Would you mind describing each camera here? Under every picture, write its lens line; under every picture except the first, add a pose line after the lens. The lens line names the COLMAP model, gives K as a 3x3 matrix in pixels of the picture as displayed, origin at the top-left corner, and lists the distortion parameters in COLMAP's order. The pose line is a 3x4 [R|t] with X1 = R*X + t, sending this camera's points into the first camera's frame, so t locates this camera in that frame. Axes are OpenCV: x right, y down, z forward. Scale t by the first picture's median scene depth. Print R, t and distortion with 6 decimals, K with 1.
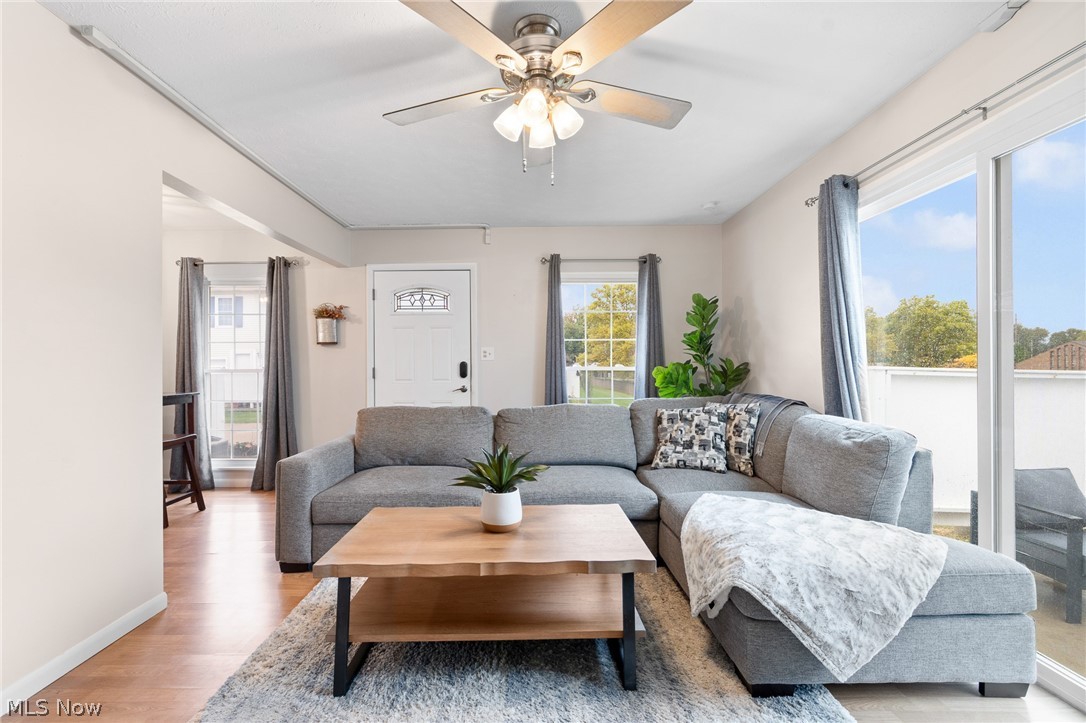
lens RADIAL K [[480.3, 0, 530.1], [0, 480.3, 367.6], [0, 0, 1]] dist [0.000073, 0.000171]
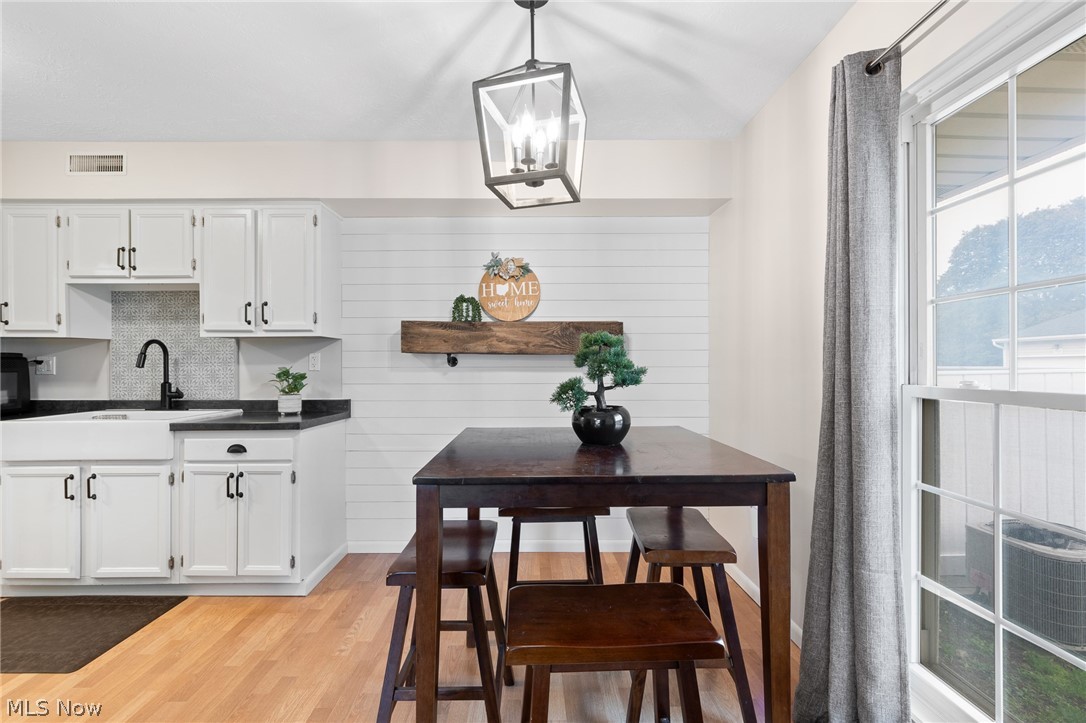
lens RADIAL K [[480.3, 0, 530.1], [0, 480.3, 367.6], [0, 0, 1]] dist [0.000073, 0.000171]
pose [[-0.002632, 0.003769, -0.999989, -0.363051], [0.004409, 0.999983, 0.003757, -0.009982], [0.999987, -0.004399, -0.002648, 0.763867]]
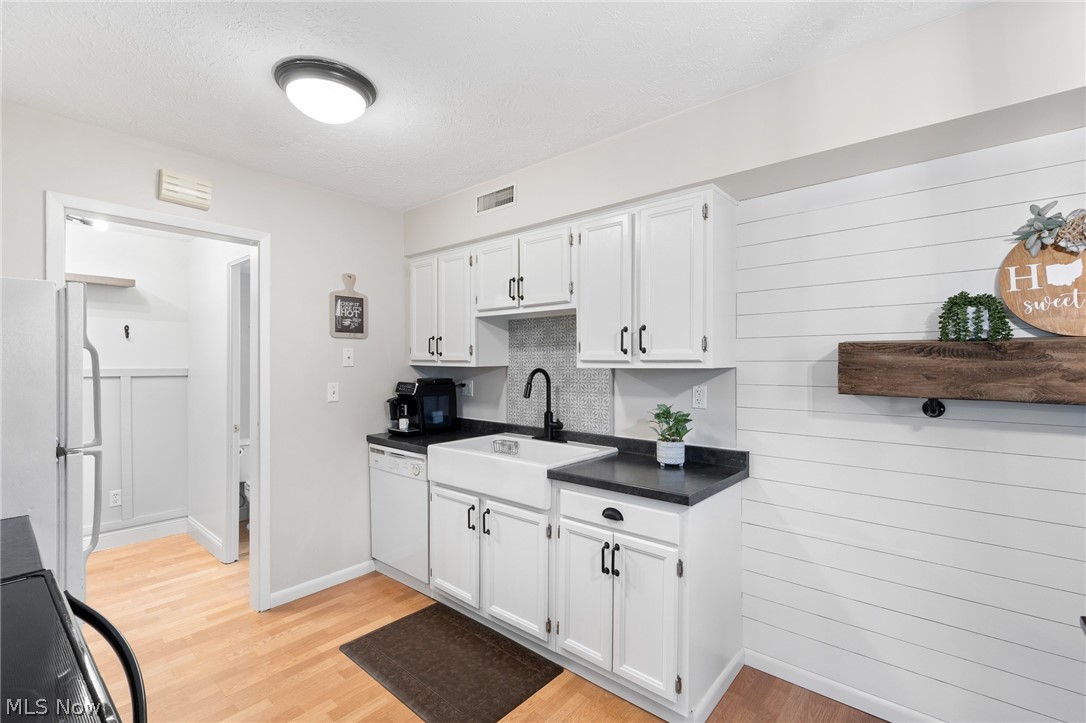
lens RADIAL K [[471.5, 0, 532.4], [0, 471.5, 361.8], [0, 0, 1]] dist [-0.000880, -0.000066]
pose [[-0.655068, 0.003067, -0.755564, -0.524845], [0.003900, 0.999992, 0.000678, -0.053710], [0.755560, -0.002503, -0.655075, 0.662187]]
